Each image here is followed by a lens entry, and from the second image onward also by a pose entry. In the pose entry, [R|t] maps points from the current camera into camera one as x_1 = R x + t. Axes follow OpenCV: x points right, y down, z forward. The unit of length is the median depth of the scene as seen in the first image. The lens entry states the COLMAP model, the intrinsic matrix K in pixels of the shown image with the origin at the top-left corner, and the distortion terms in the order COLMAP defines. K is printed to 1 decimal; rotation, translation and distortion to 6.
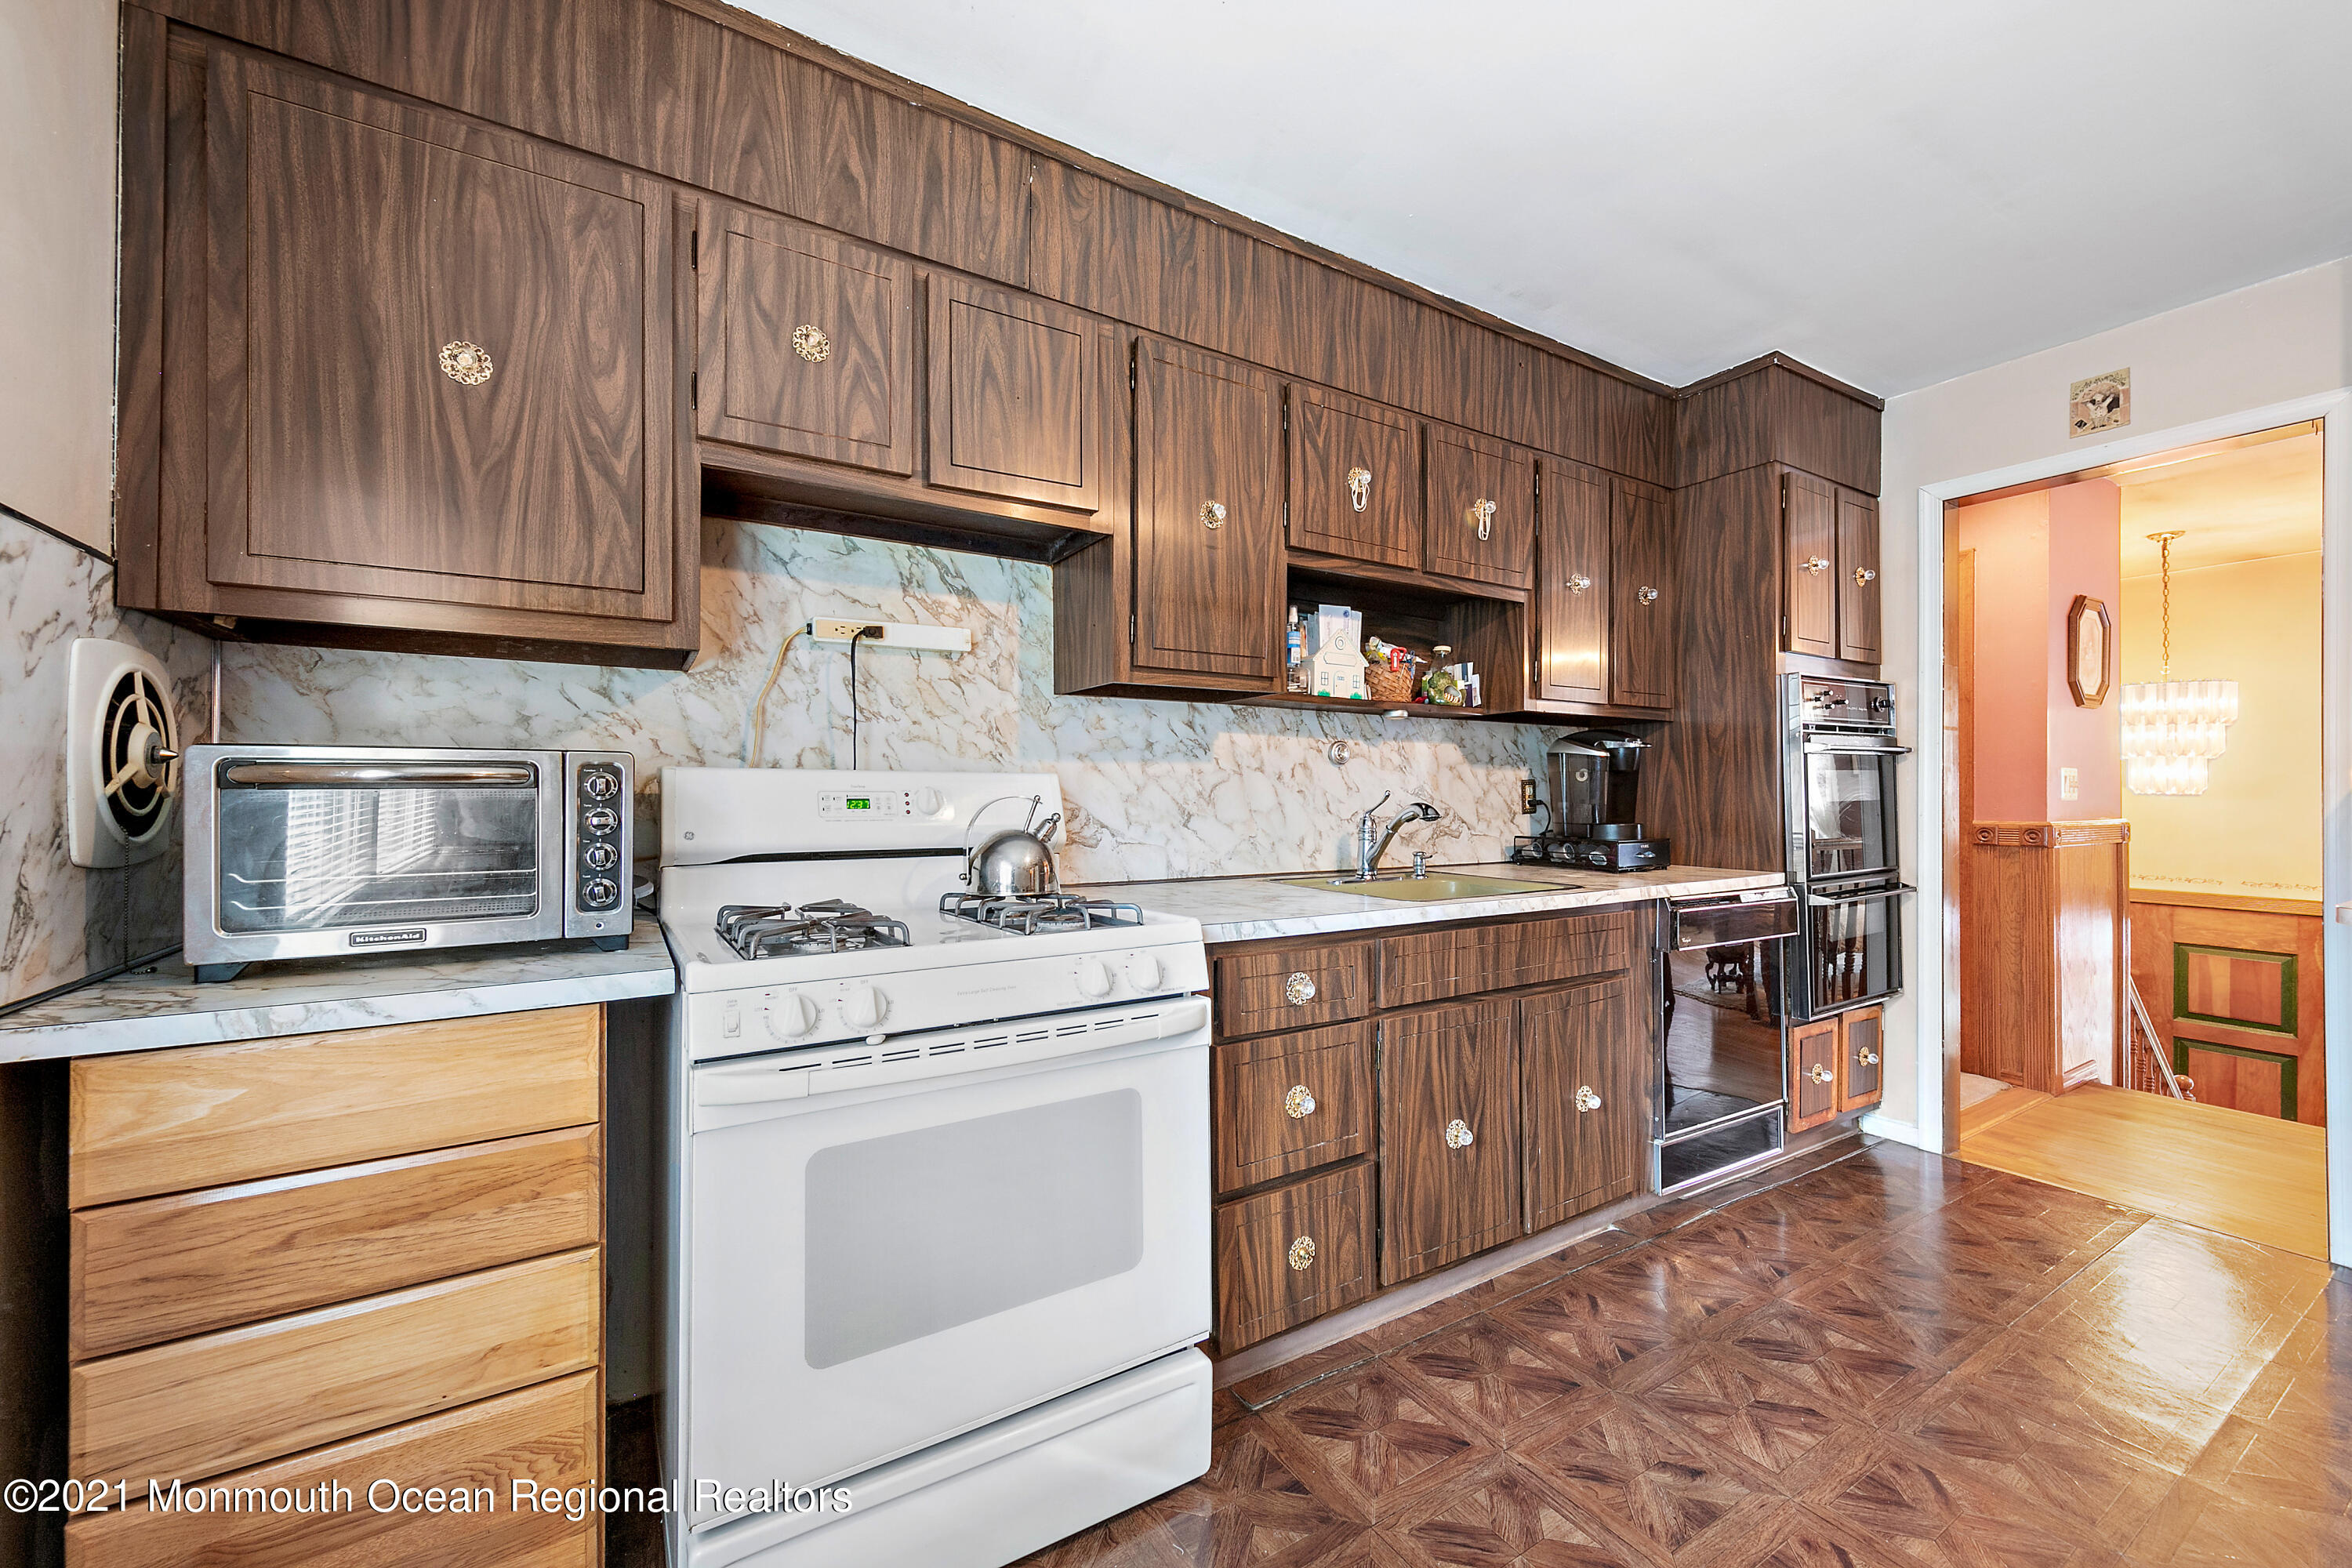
lens RADIAL K [[903.5, 0, 1168.7], [0, 903.5, 791.1], [0, 0, 1]] dist [0.000508, -0.000457]
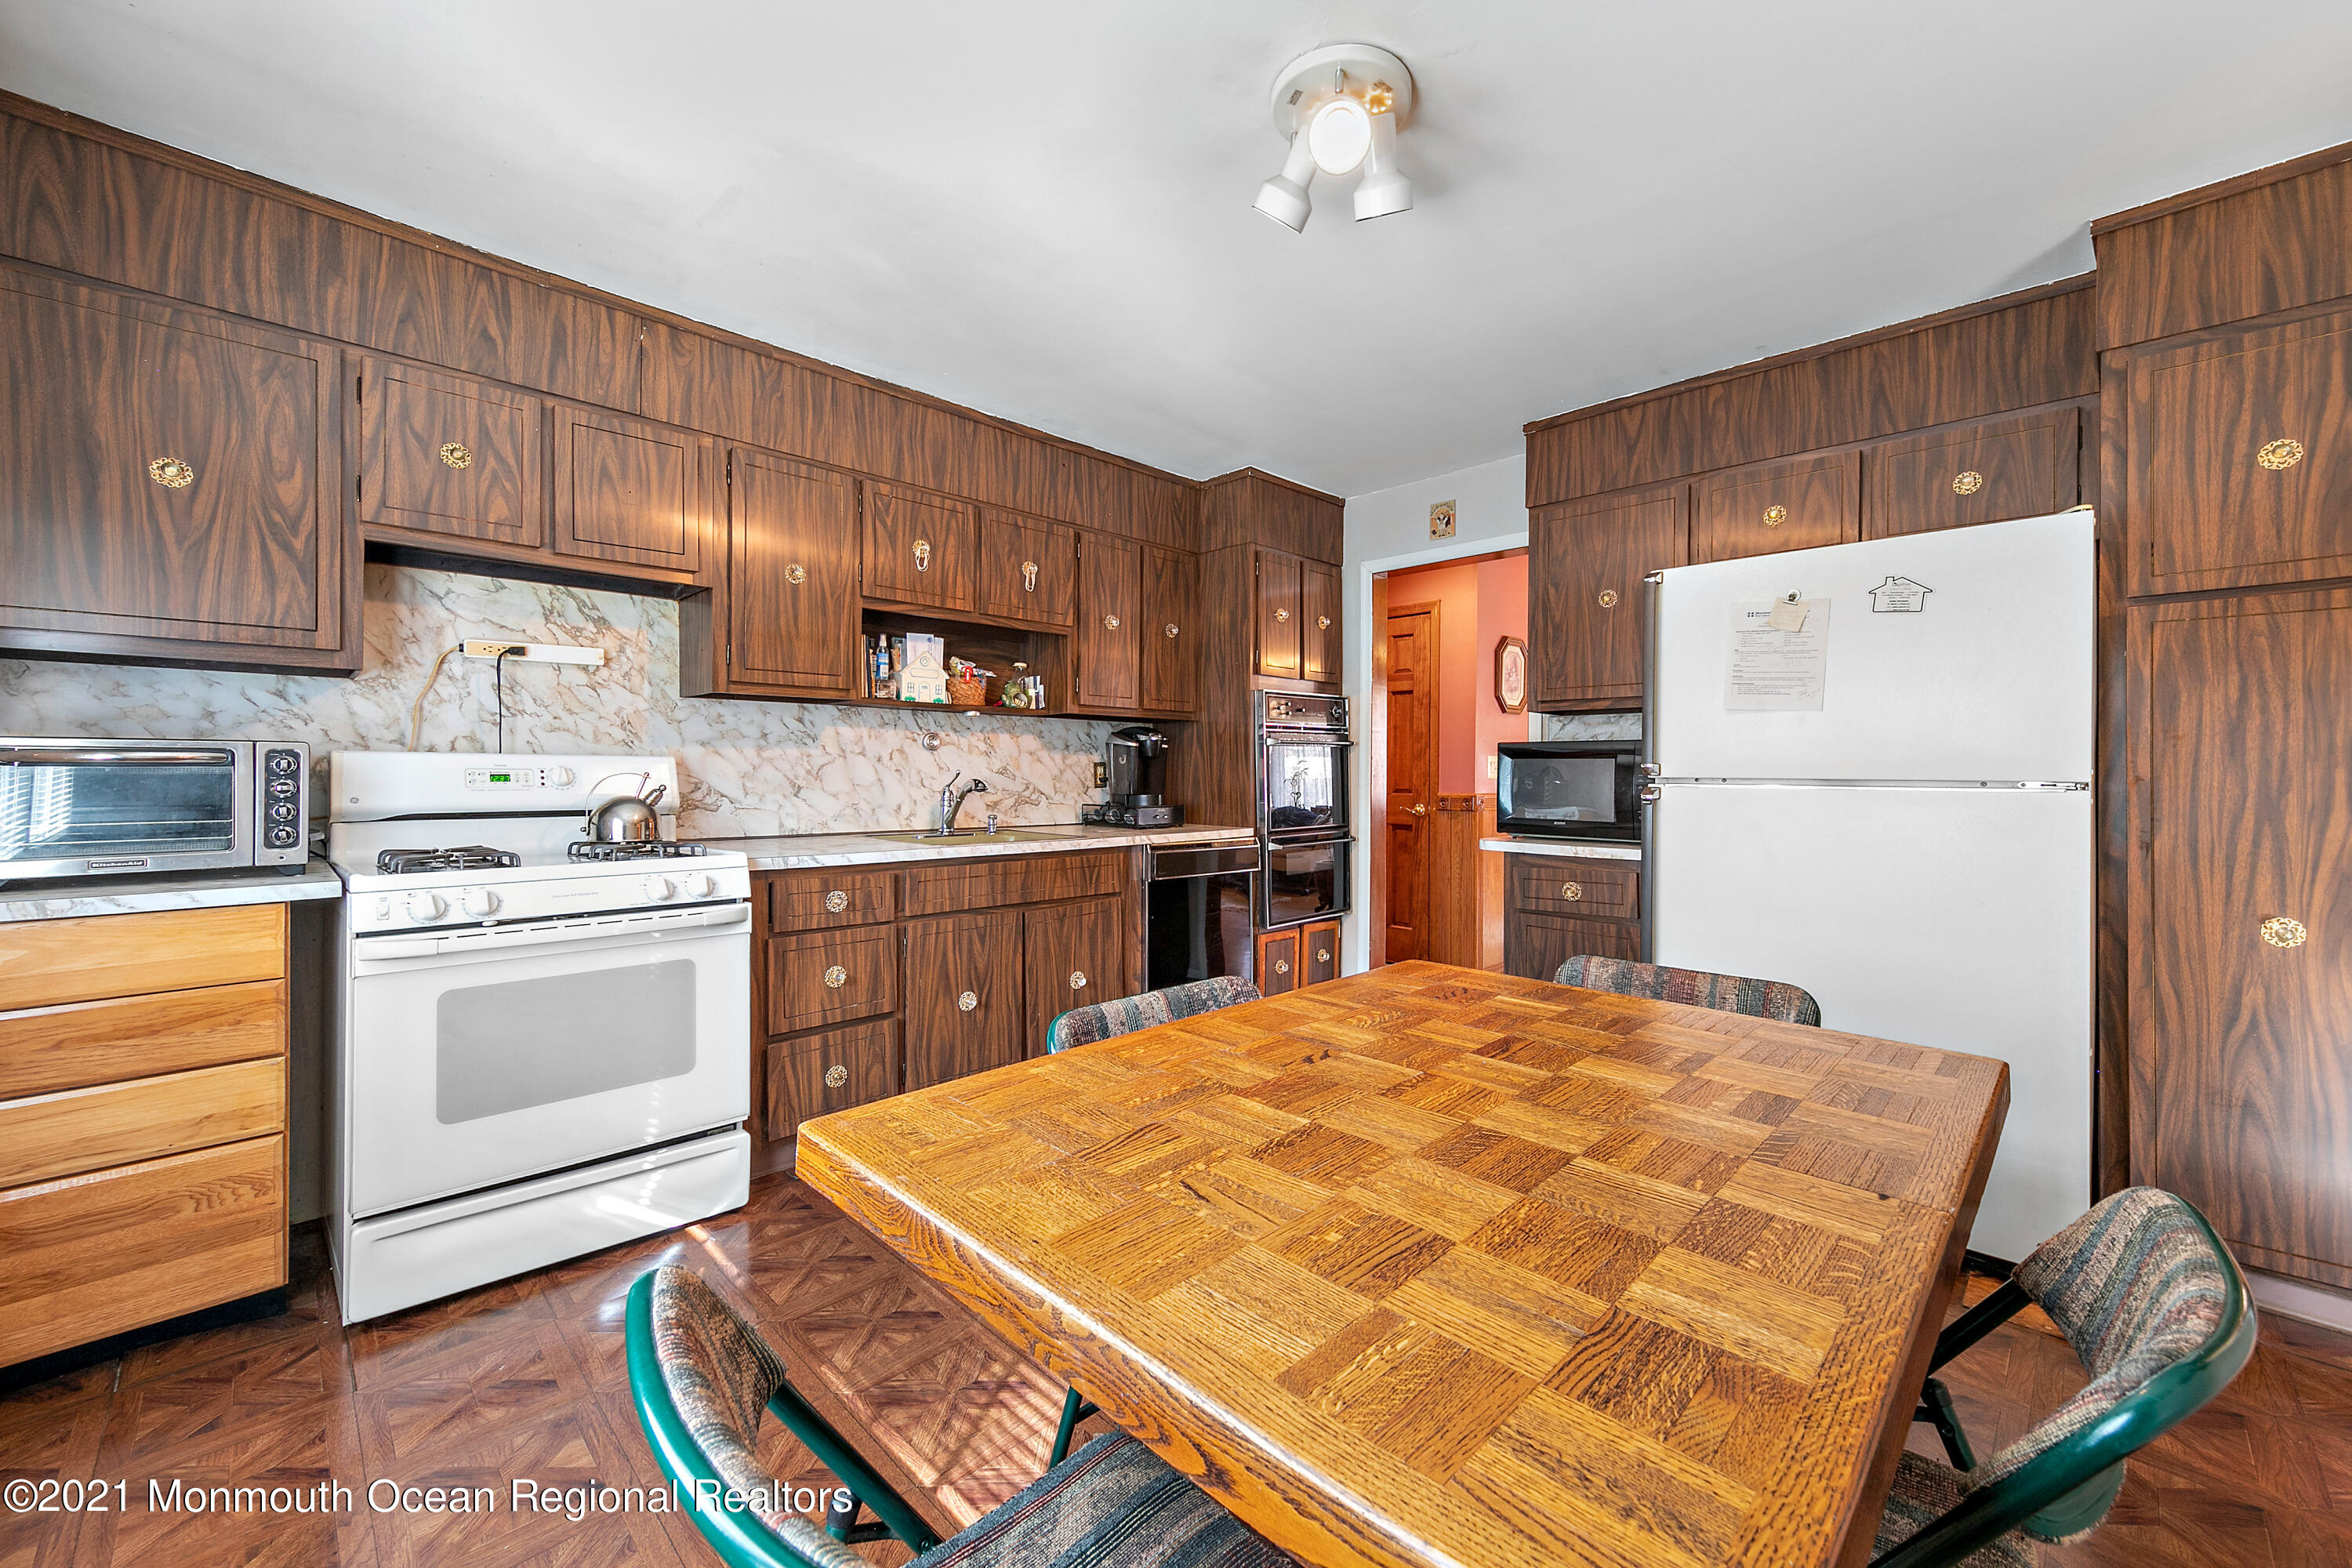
lens RADIAL K [[913.7, 0, 1178.5], [0, 913.7, 773.8], [0, 0, 1]] dist [-0.000887, 0.000352]
pose [[0.971299, 0.003013, 0.237841, 0.333716], [-0.003982, 0.999986, 0.003593, -0.001511], [-0.237827, -0.004437, 0.971297, -0.606834]]
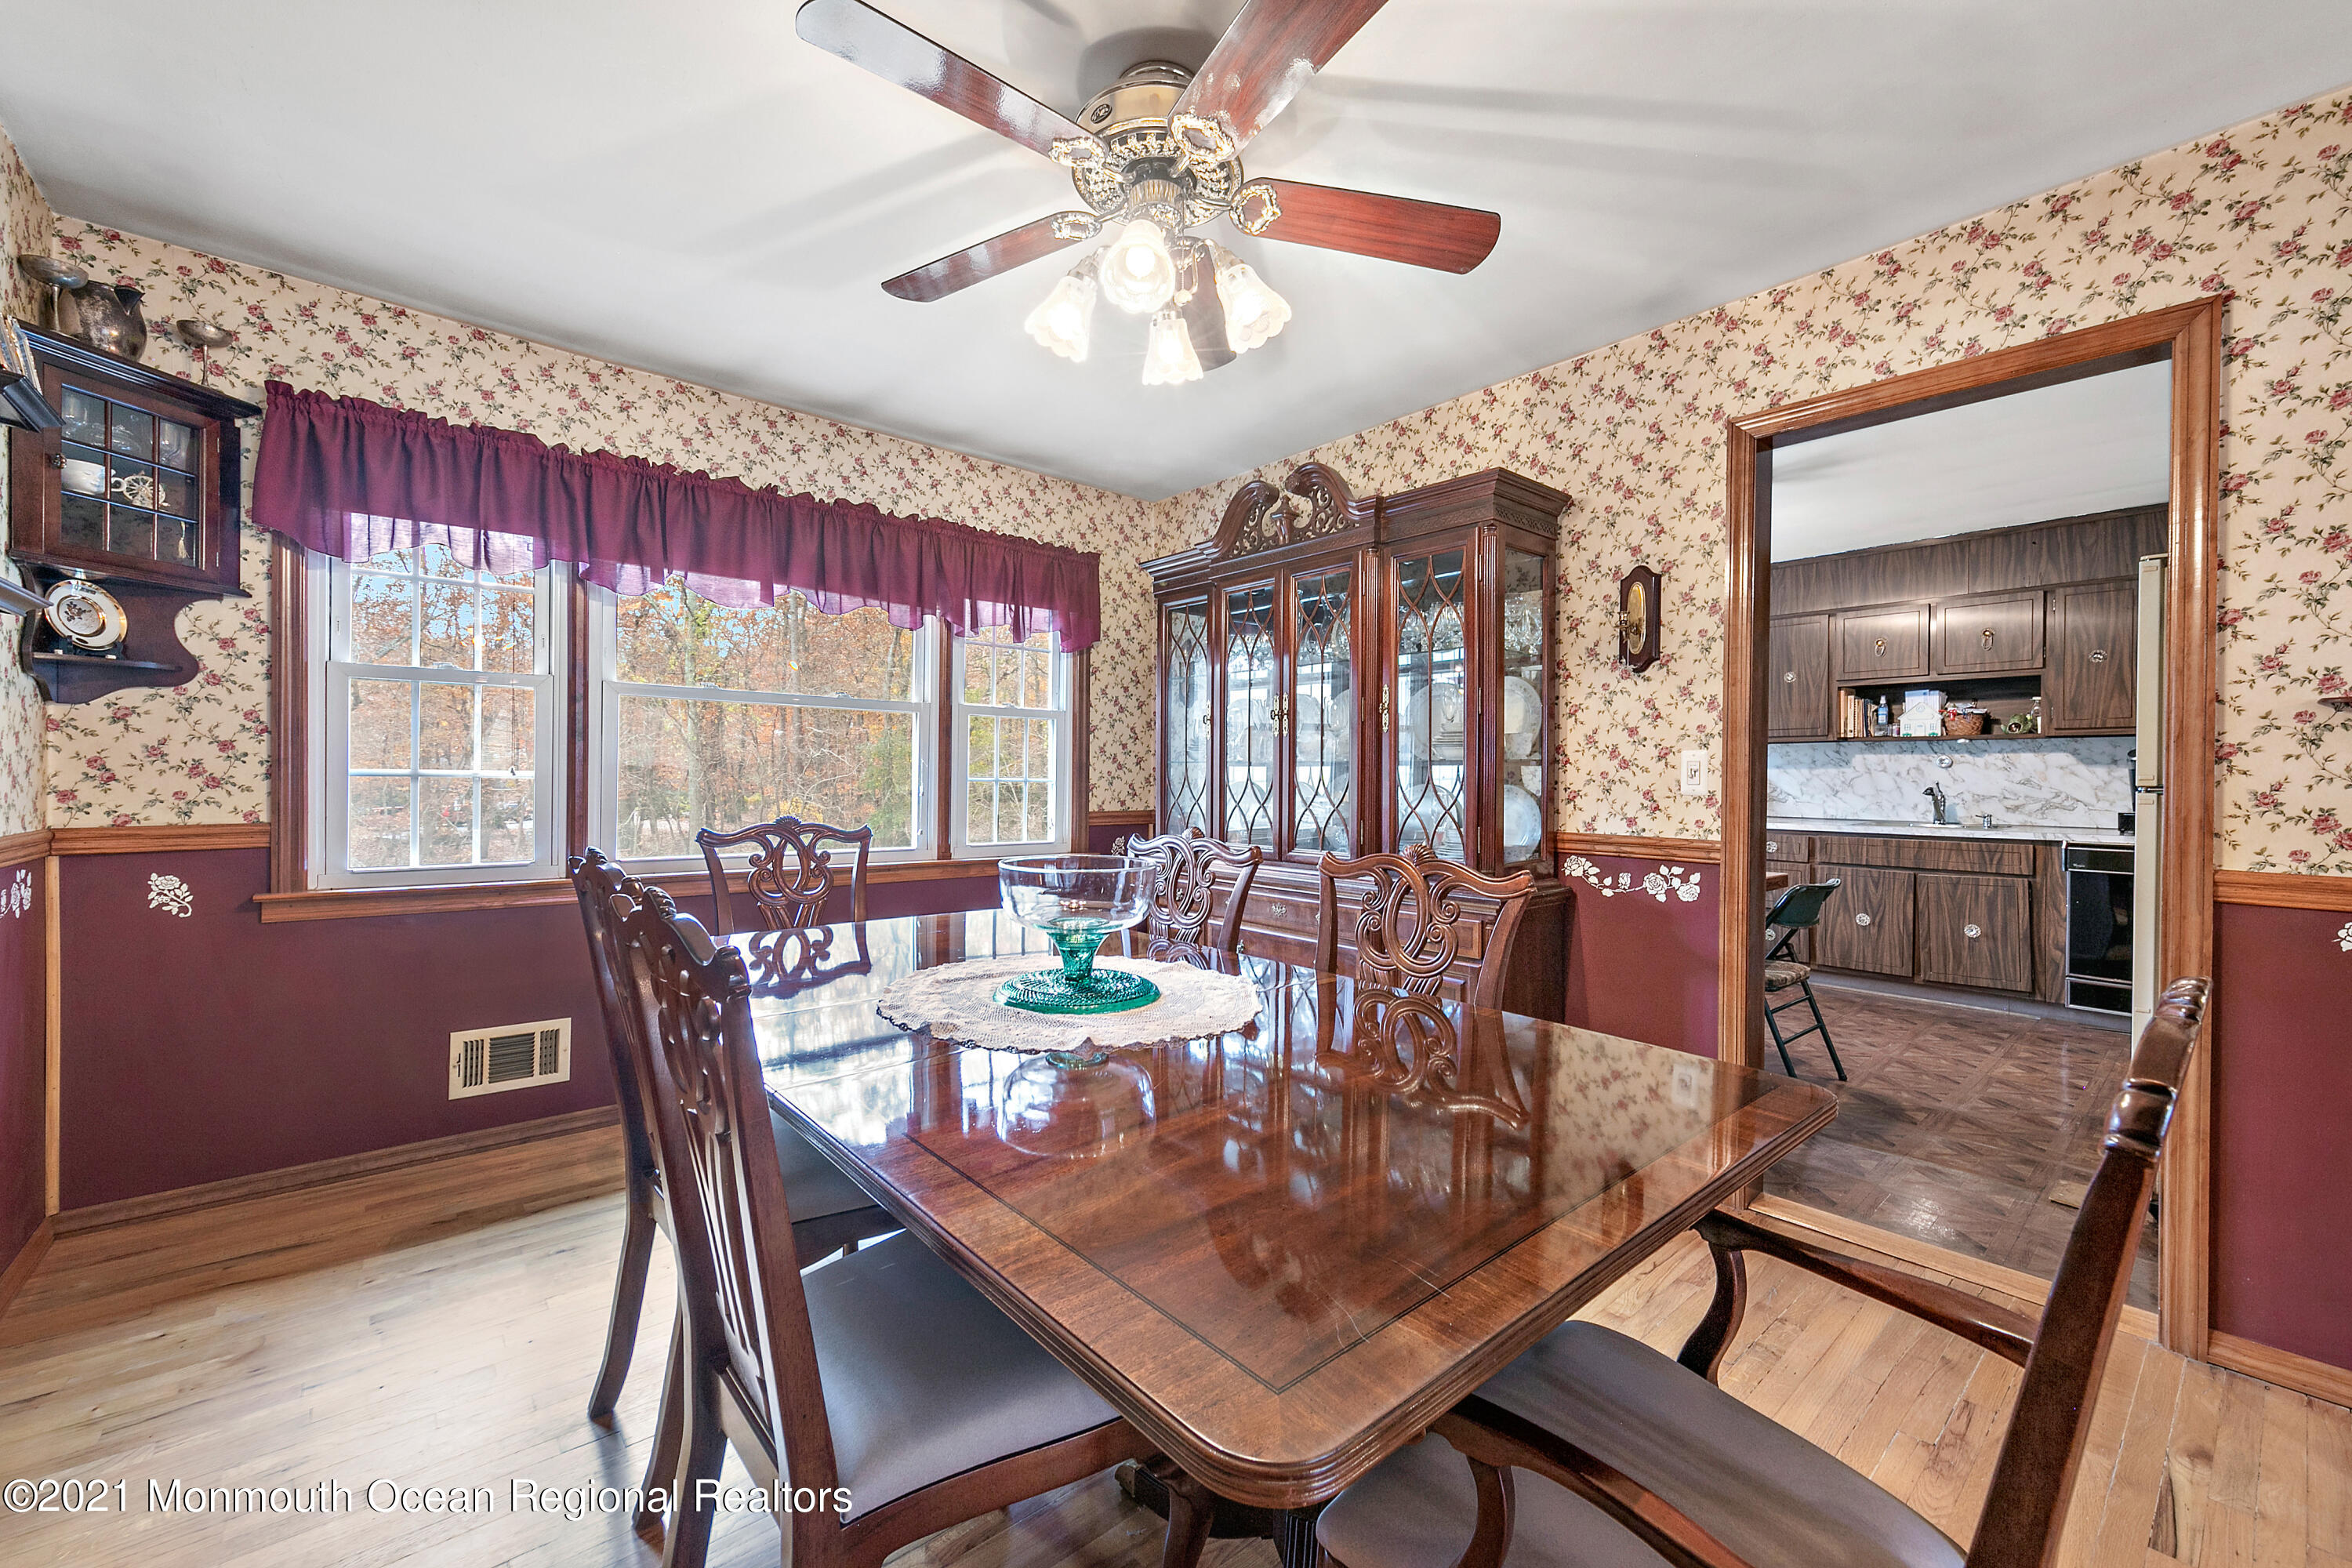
lens RADIAL K [[927.4, 0, 1193.6], [0, 927.4, 781.8], [0, 0, 1]] dist [0.015893, -0.000093]
pose [[0.173656, 0.005356, -0.984792, 2.834165], [-0.003148, 0.999983, 0.004883, -0.005810], [0.984801, 0.002253, 0.173670, -1.406409]]
